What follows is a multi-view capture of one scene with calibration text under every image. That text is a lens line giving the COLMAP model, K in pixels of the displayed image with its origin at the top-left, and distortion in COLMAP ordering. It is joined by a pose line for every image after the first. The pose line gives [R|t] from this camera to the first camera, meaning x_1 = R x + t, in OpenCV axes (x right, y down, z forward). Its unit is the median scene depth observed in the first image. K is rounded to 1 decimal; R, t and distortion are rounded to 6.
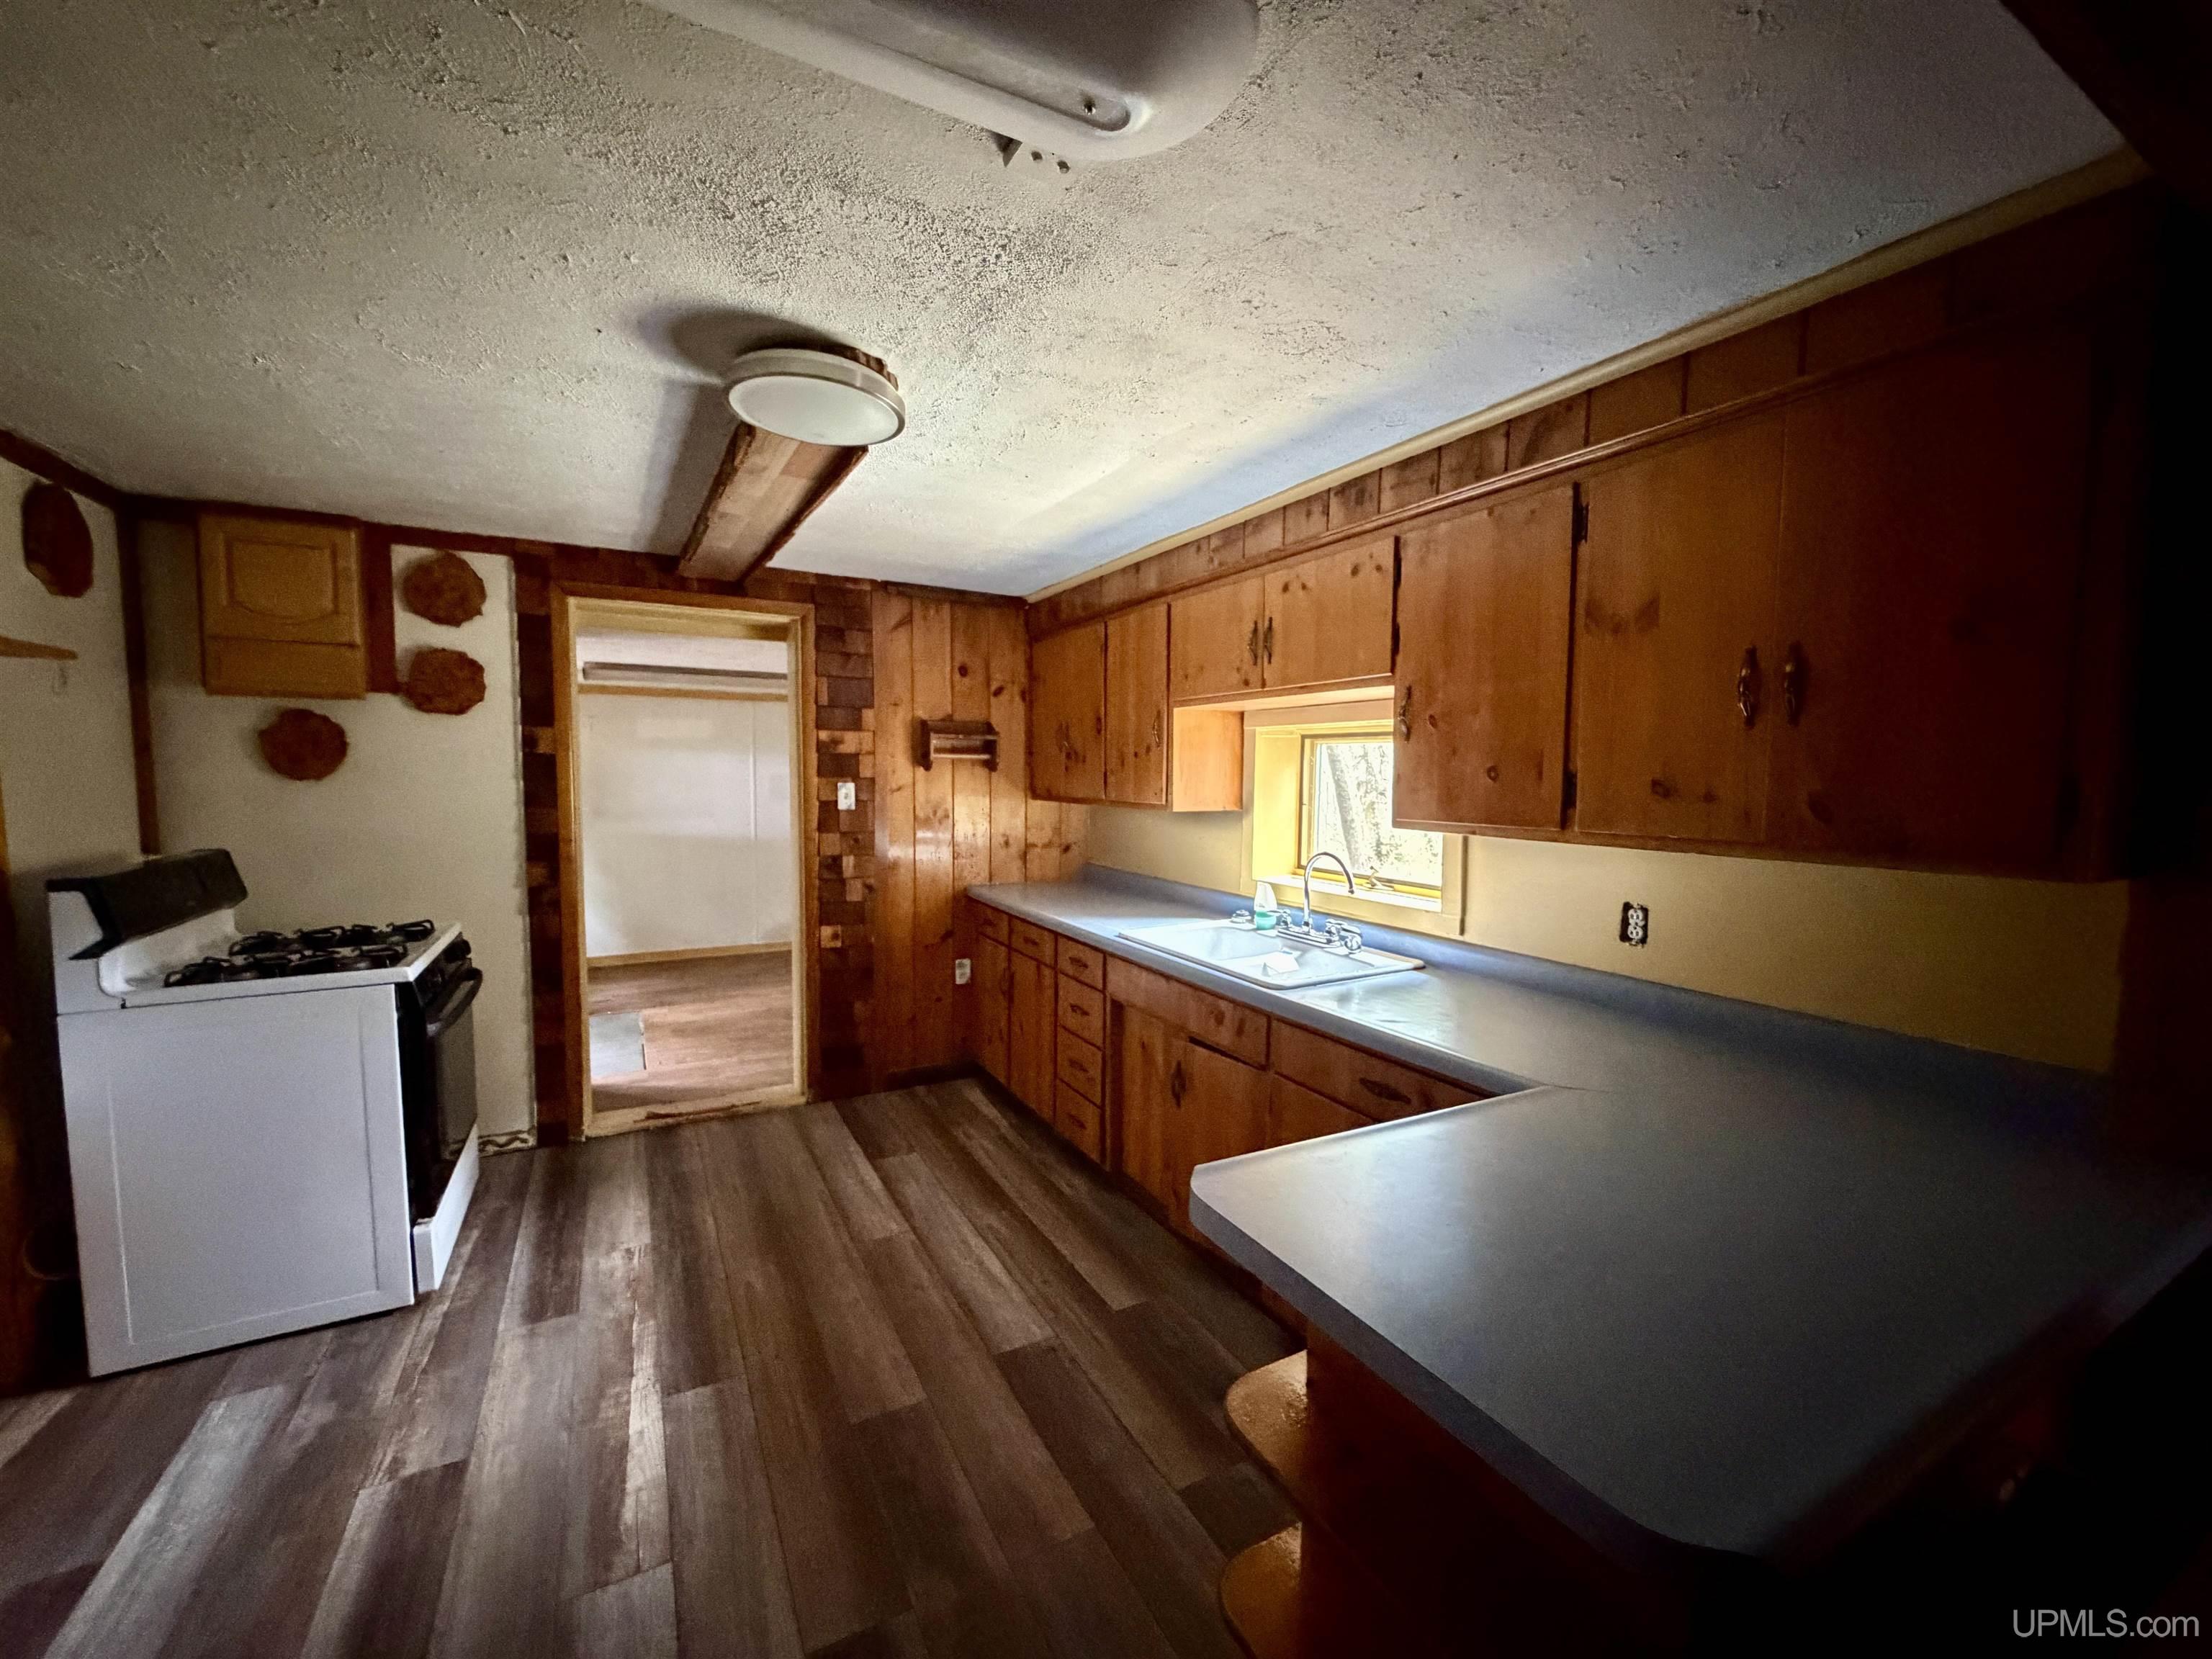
lens RADIAL K [[871.4, 0, 1098.7], [0, 871.4, 835.2], [0, 0, 1]] dist [0.001386, -0.000162]
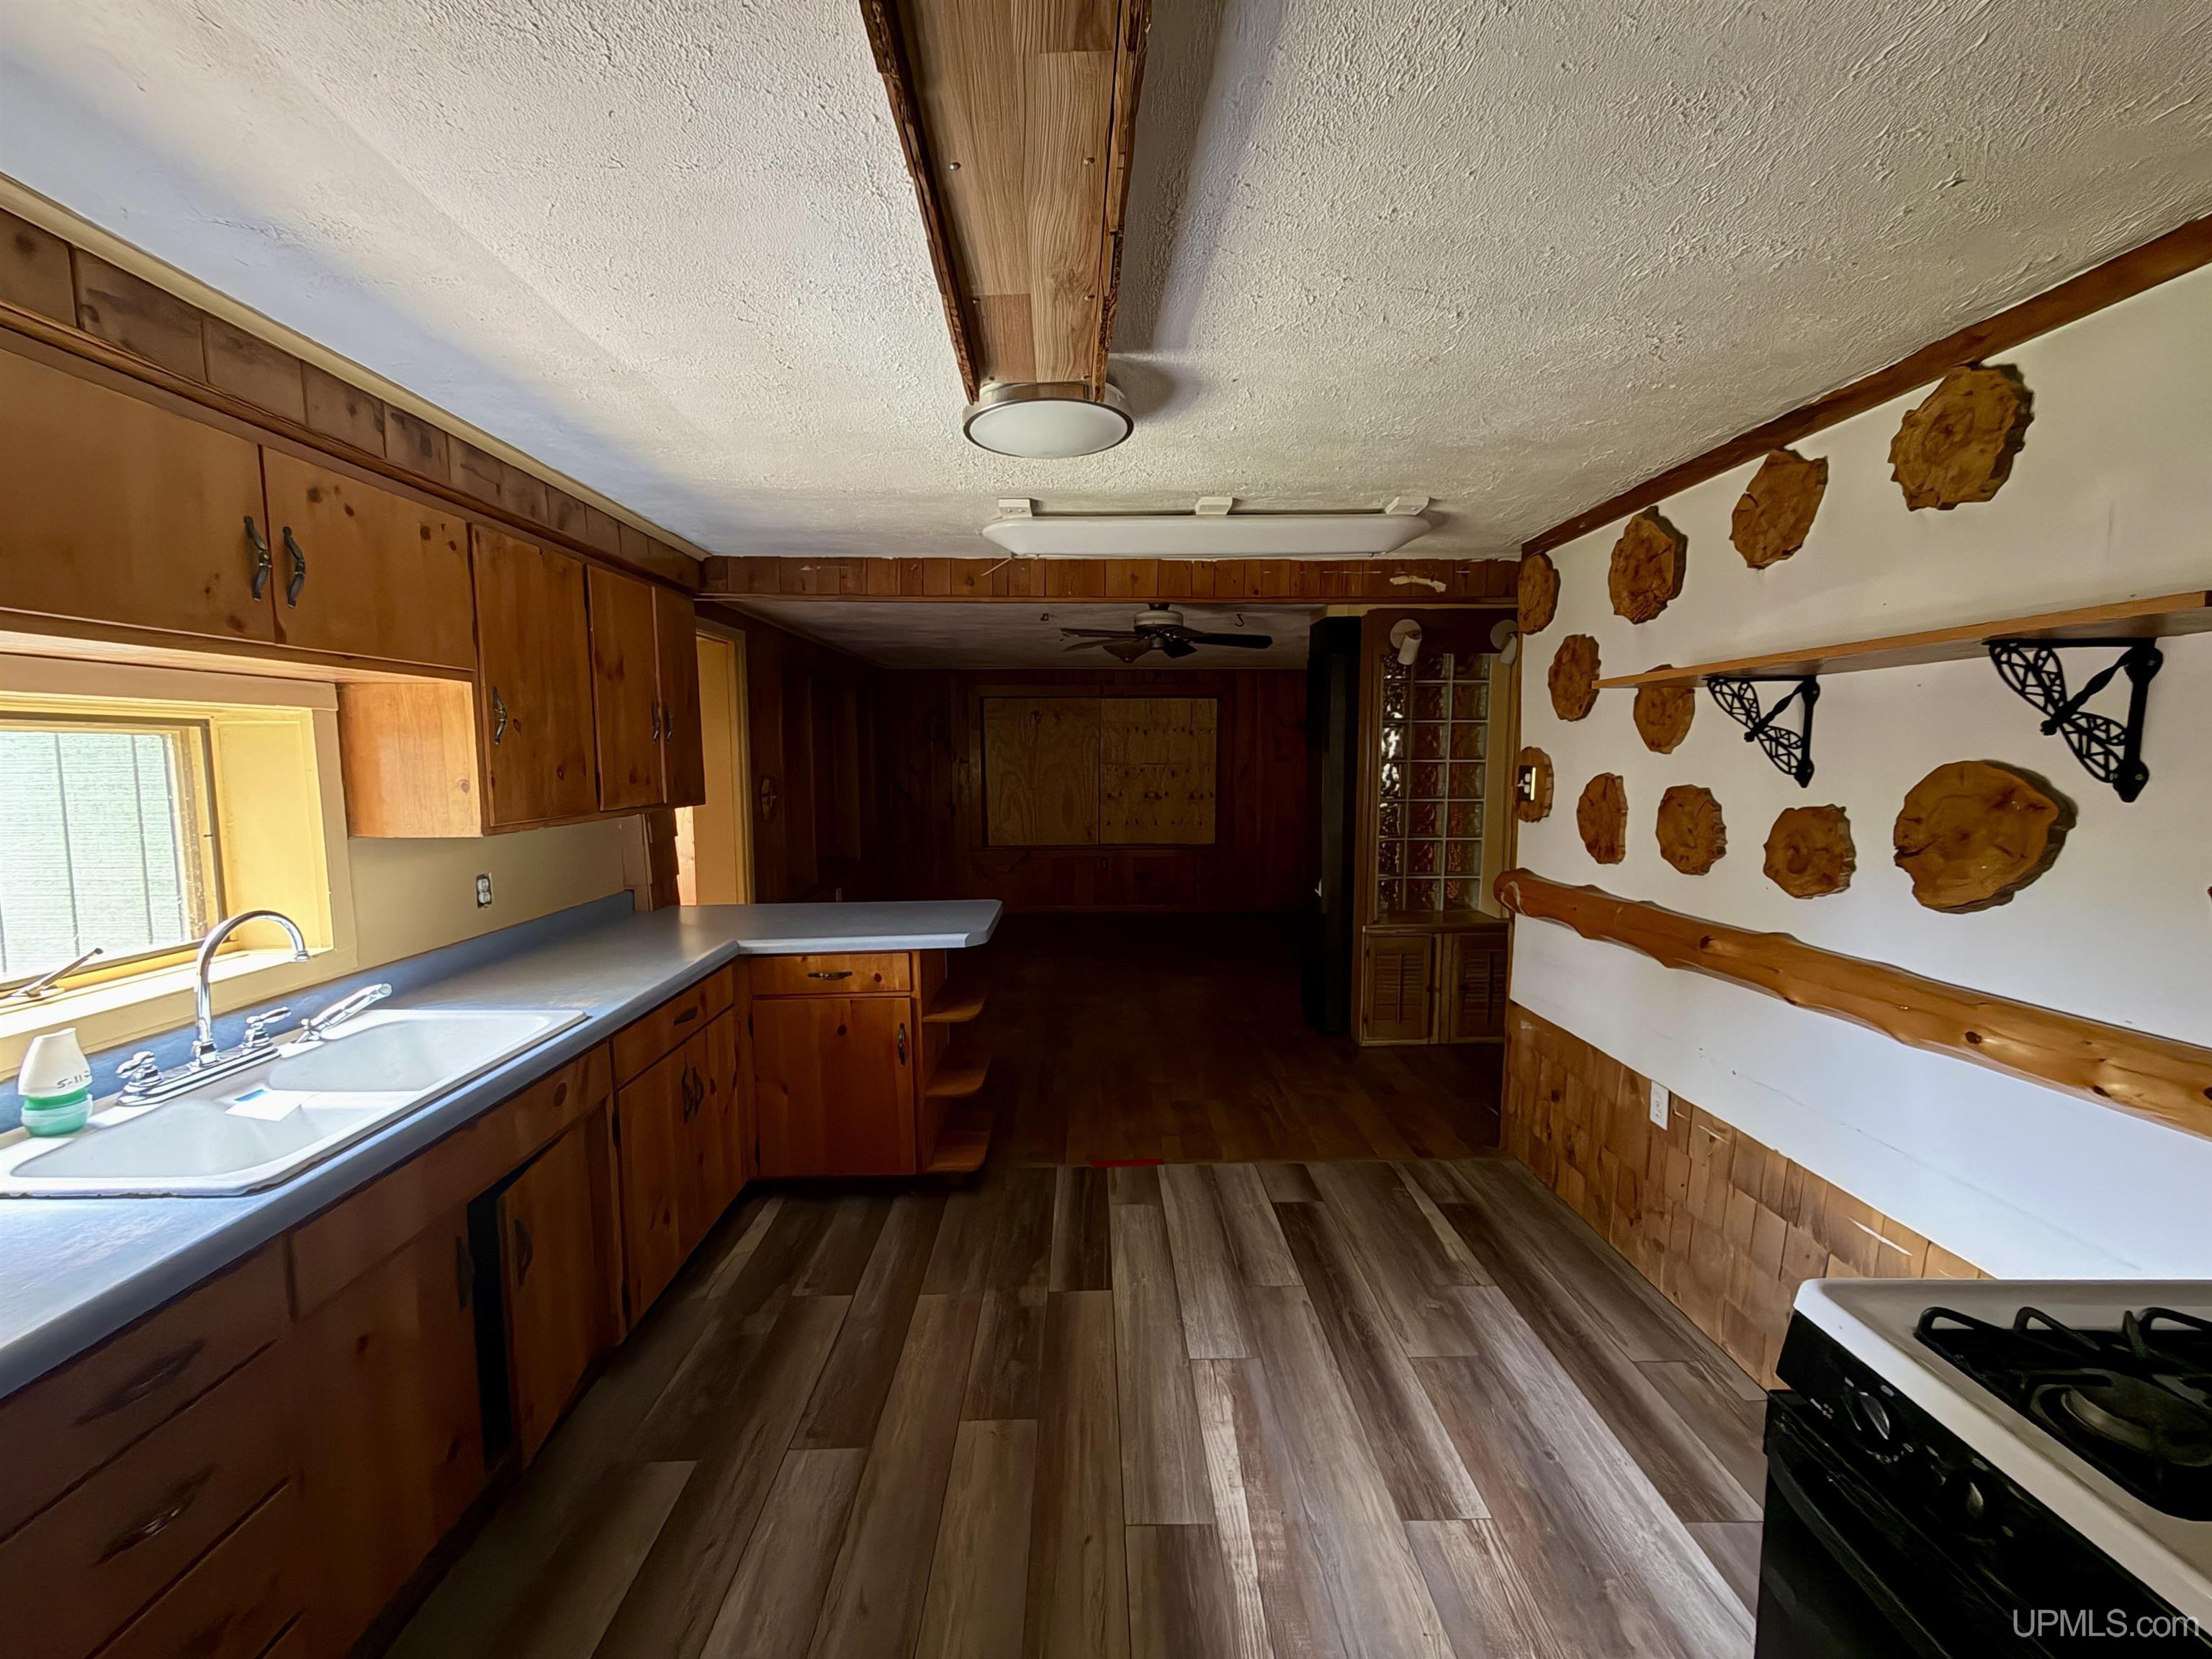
lens RADIAL K [[871.4, 0, 1097.8], [0, 871.4, 826.4], [0, 0, 1]] dist [0.001386, -0.000162]
pose [[-0.883014, -0.047414, 0.466945, -0.697585], [0.031712, 0.986584, 0.160147, -0.149952], [-0.468274, 0.156220, -0.869664, 1.543343]]
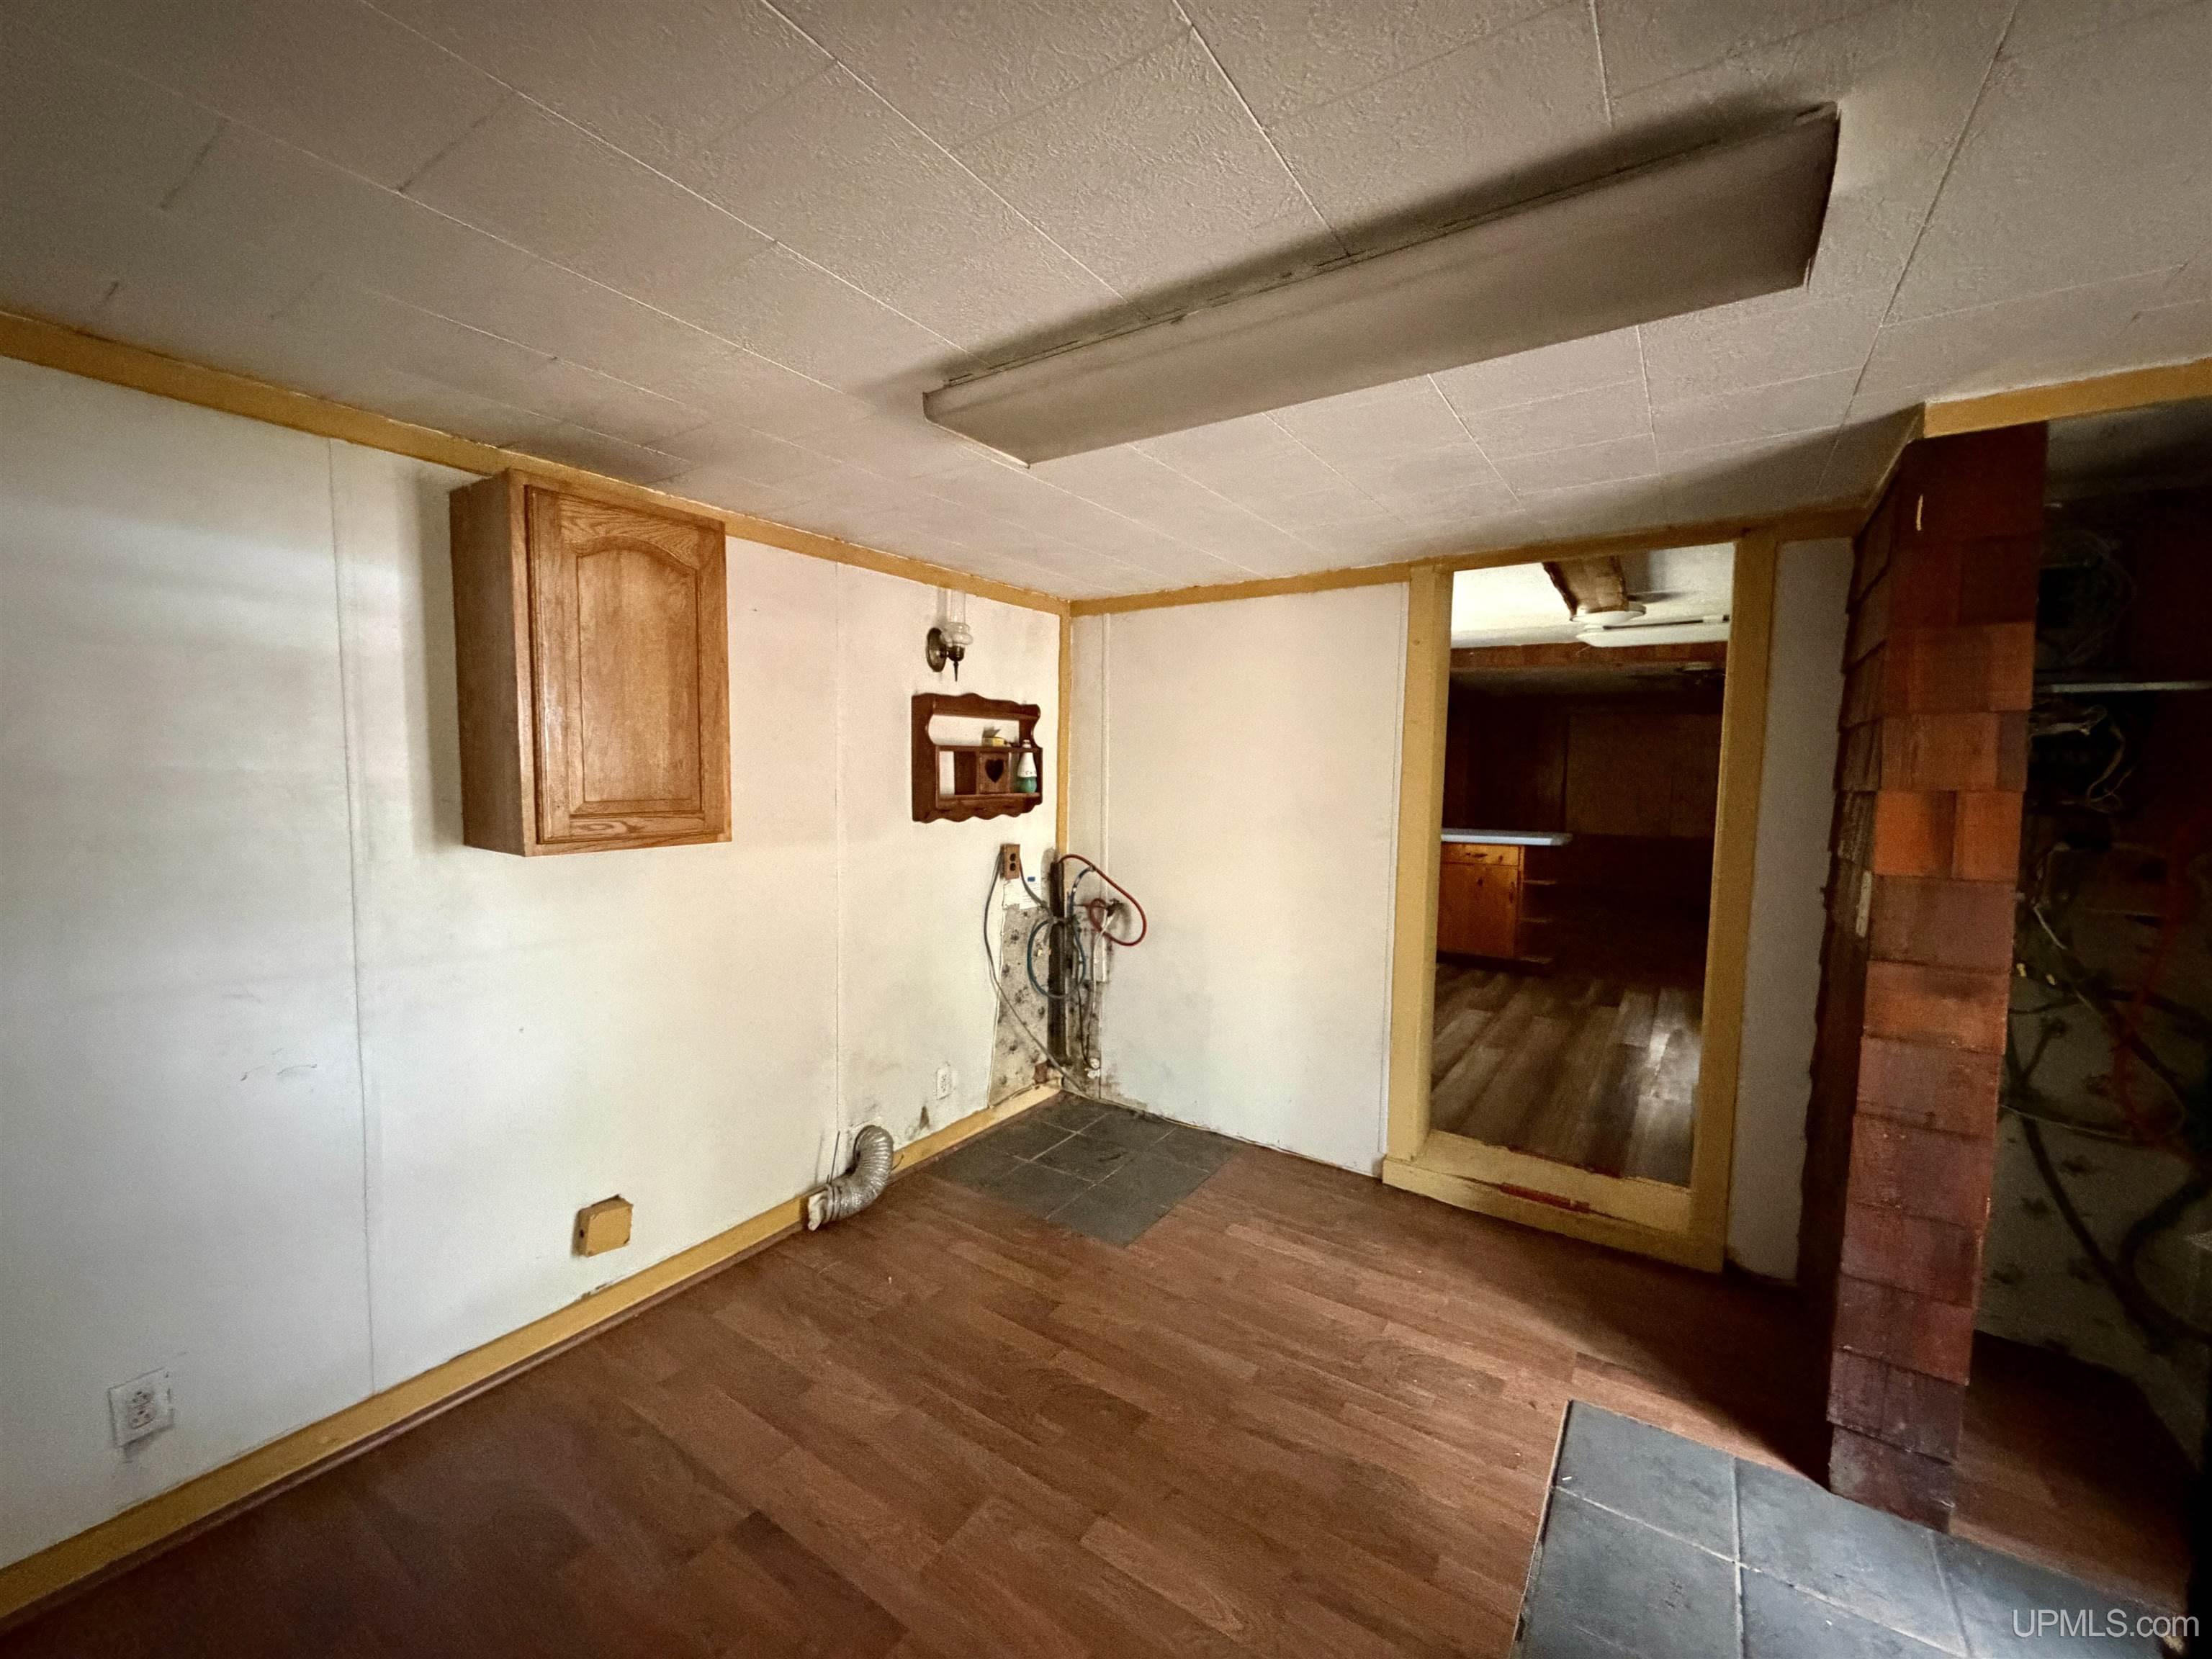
lens RADIAL K [[871.4, 0, 1102.7], [0, 871.4, 837.4], [0, 0, 1]] dist [0.001386, -0.000162]
pose [[-0.450737, -0.092987, 0.887800, -1.600993], [0.046819, 0.990728, 0.127538, -0.186628], [-0.891428, 0.099052, -0.442205, 2.828756]]
